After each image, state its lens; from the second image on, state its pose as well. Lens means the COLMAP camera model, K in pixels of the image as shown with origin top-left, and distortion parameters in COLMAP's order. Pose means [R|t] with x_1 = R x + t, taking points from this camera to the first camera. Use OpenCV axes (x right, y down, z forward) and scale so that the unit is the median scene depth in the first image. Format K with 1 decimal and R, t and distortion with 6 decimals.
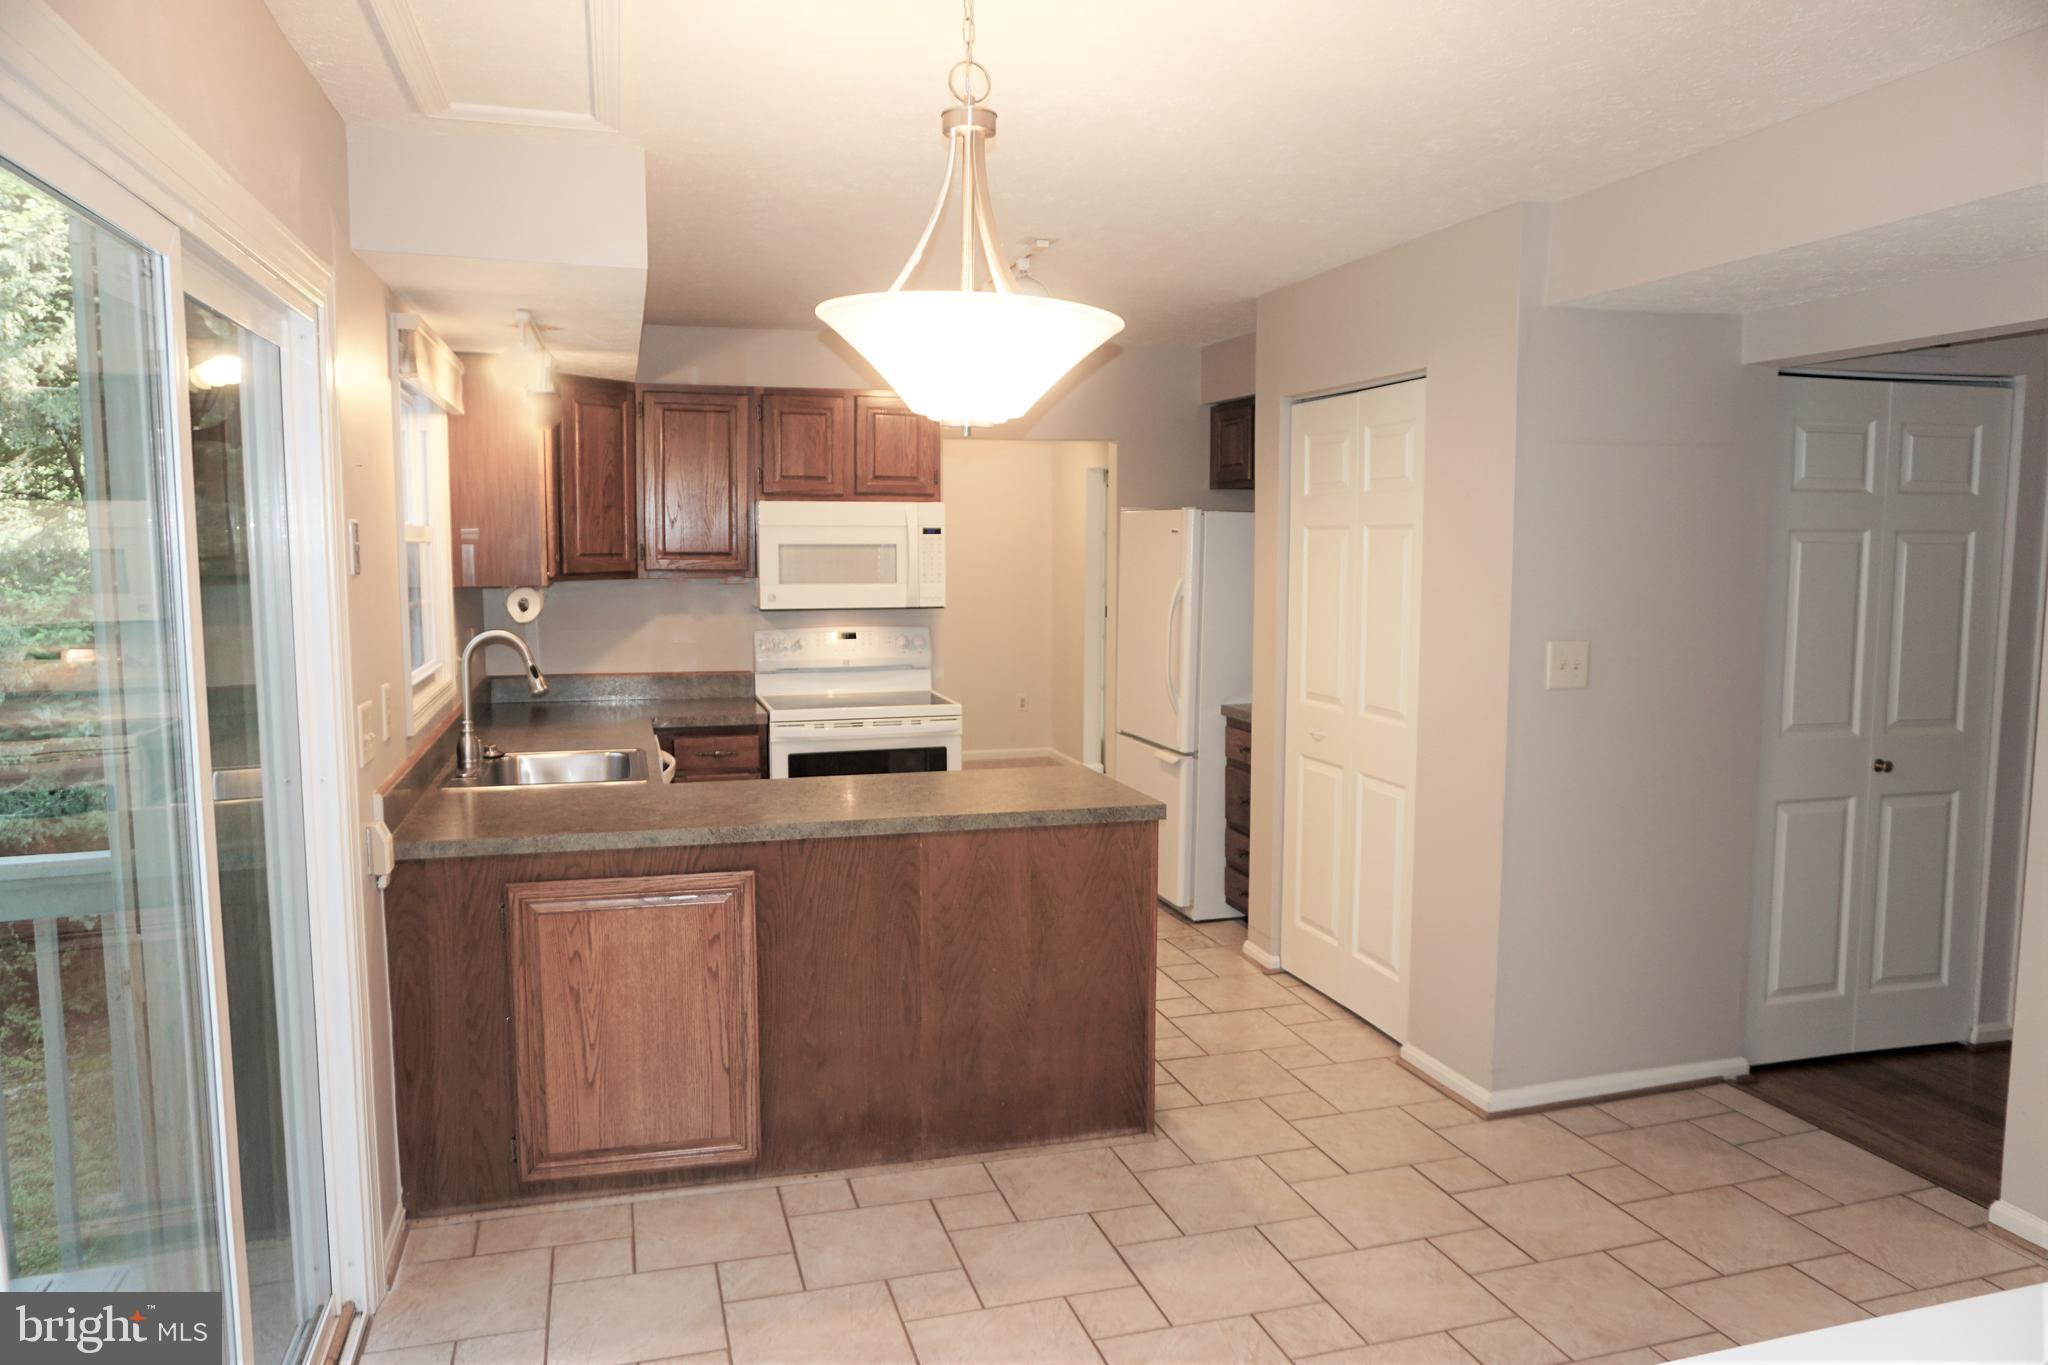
lens RADIAL K [[1385.8, 0, 1025.9], [0, 1385.8, 685.3], [0, 0, 1]] dist [-0.032735, 0.011817]
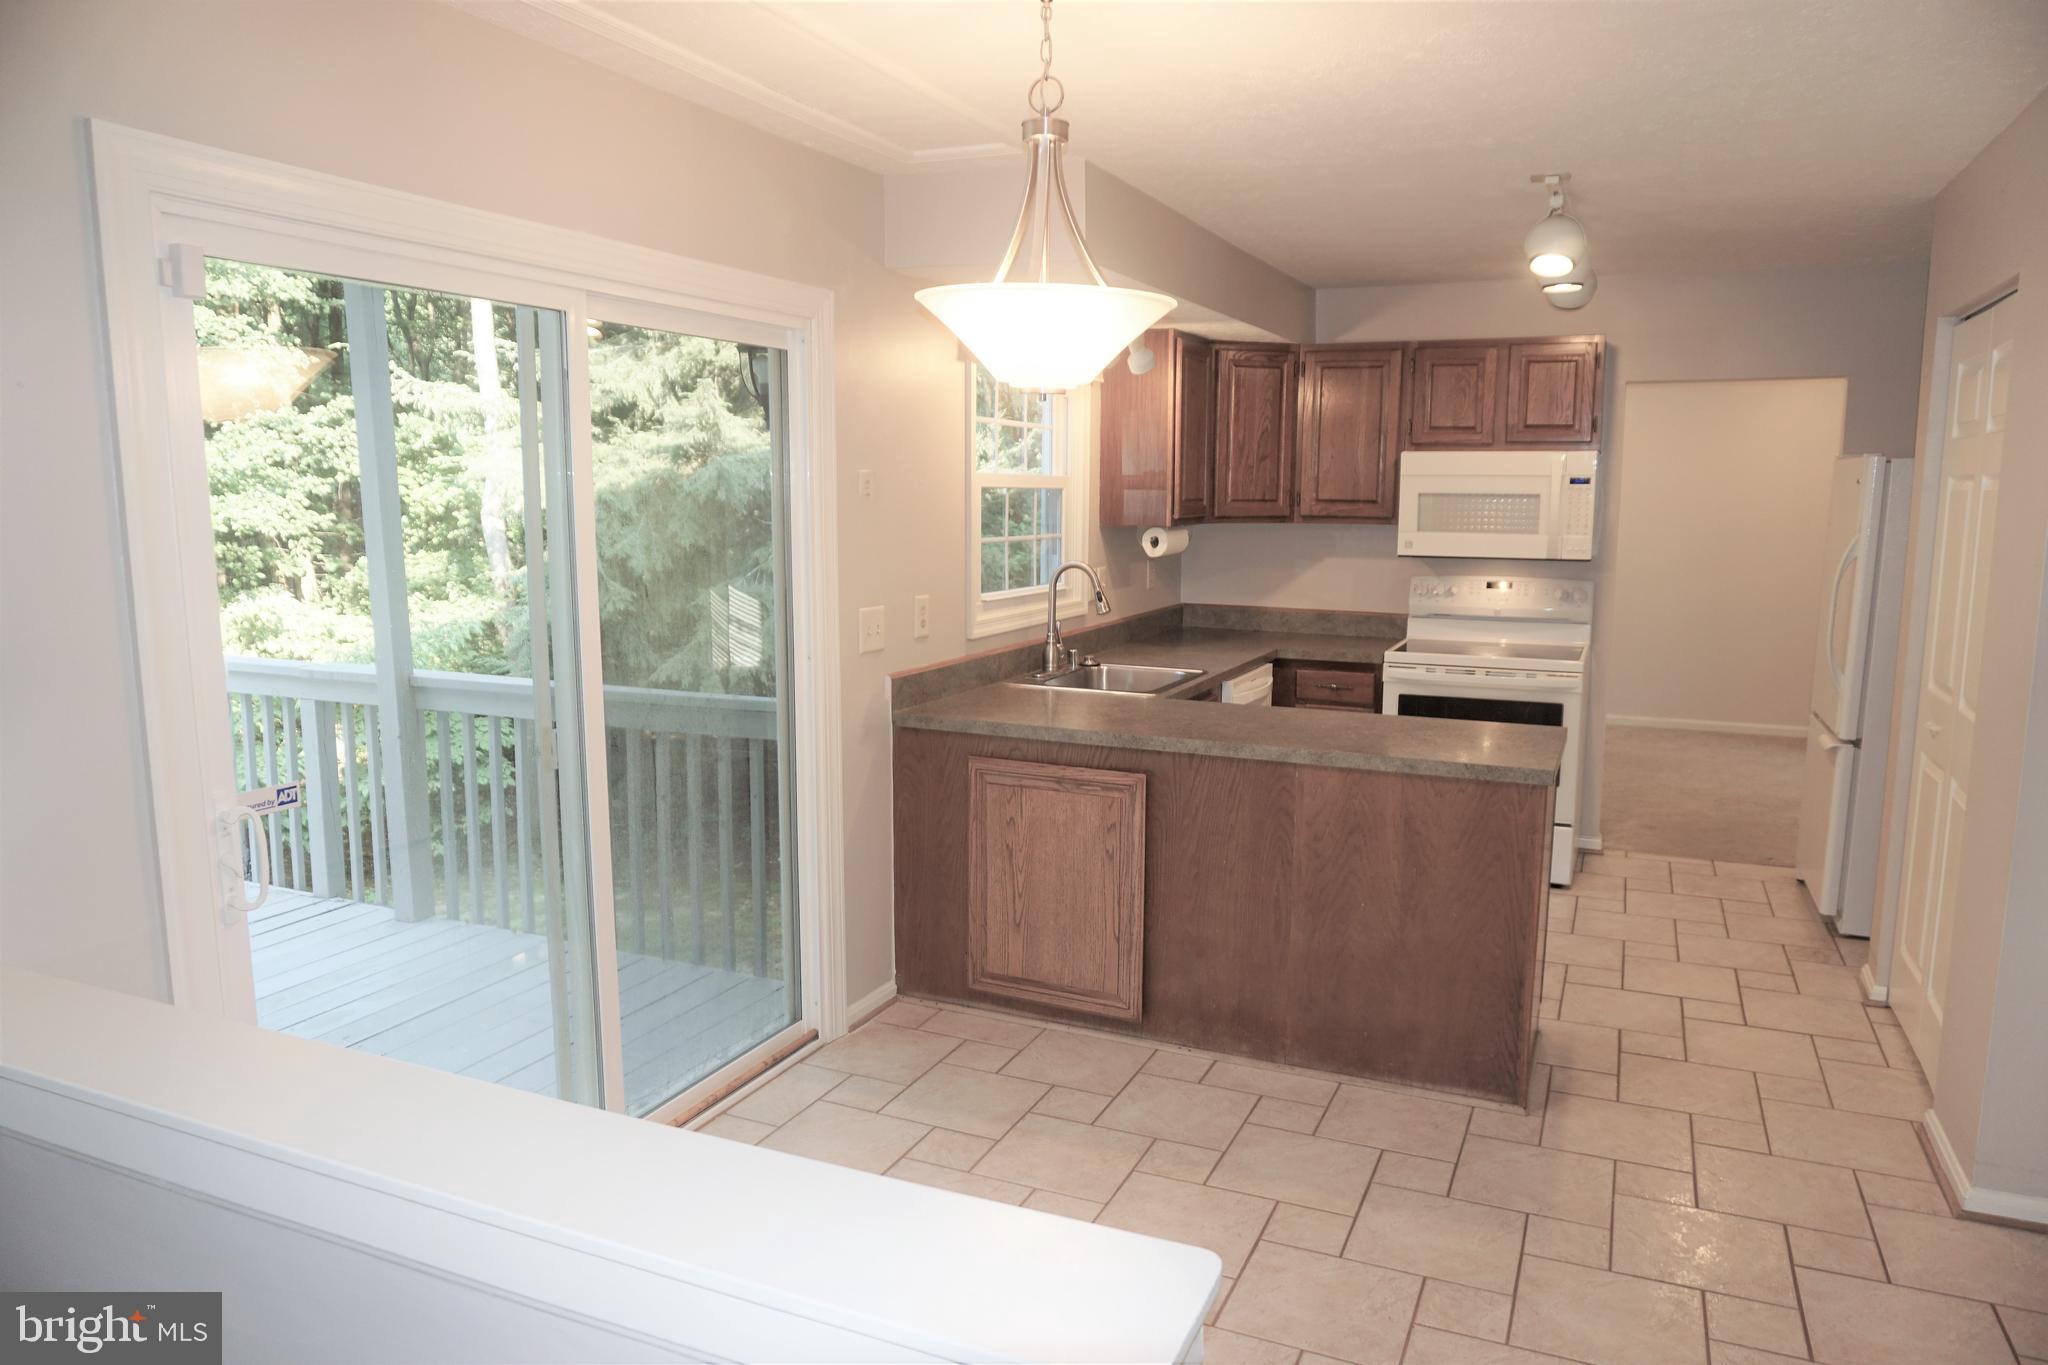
lens RADIAL K [[1385.8, 0, 1127.8], [0, 1385.8, 687.5], [0, 0, 1]] dist [-0.032735, 0.011817]
pose [[0.772475, 0.096161, -0.627722, 0.478403], [-0.071070, 0.995350, 0.065020, -0.012338], [0.631056, -0.005615, 0.775717, 0.081125]]
